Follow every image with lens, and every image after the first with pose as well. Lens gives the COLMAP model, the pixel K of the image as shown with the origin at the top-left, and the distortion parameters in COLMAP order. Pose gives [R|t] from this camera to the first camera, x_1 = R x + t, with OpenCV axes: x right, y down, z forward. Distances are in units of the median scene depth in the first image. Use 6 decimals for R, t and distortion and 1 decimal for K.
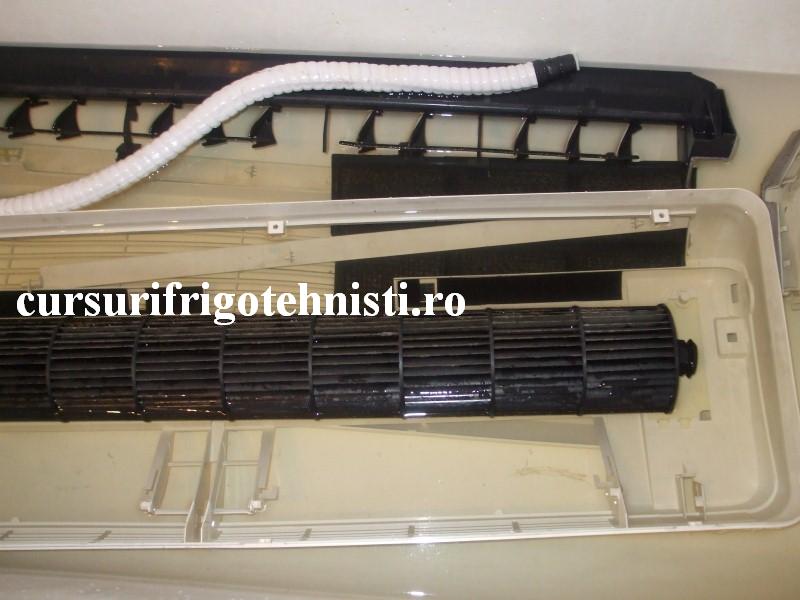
lens RADIAL K [[945.4, 0, 400.0], [0, 945.4, 300.0], [0, 0, 1]] dist [-0.129639, 0.257960]
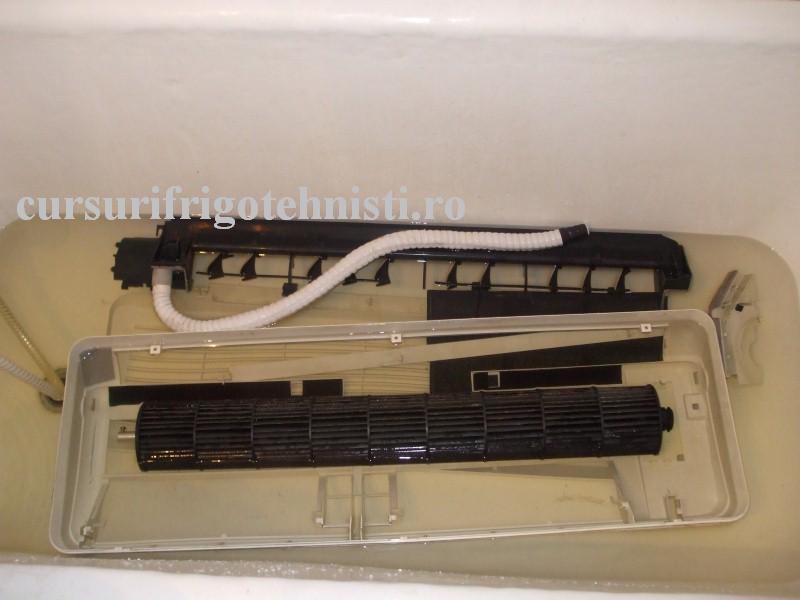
lens RADIAL K [[945.4, 0, 400.0], [0, 945.4, 300.0], [0, 0, 1]] dist [-0.129639, 0.257960]
pose [[0.999534, -0.007938, 0.029459, -0.167539], [0.011764, 0.991174, -0.132045, 0.062326], [-0.028151, 0.132330, 0.990806, -0.512915]]
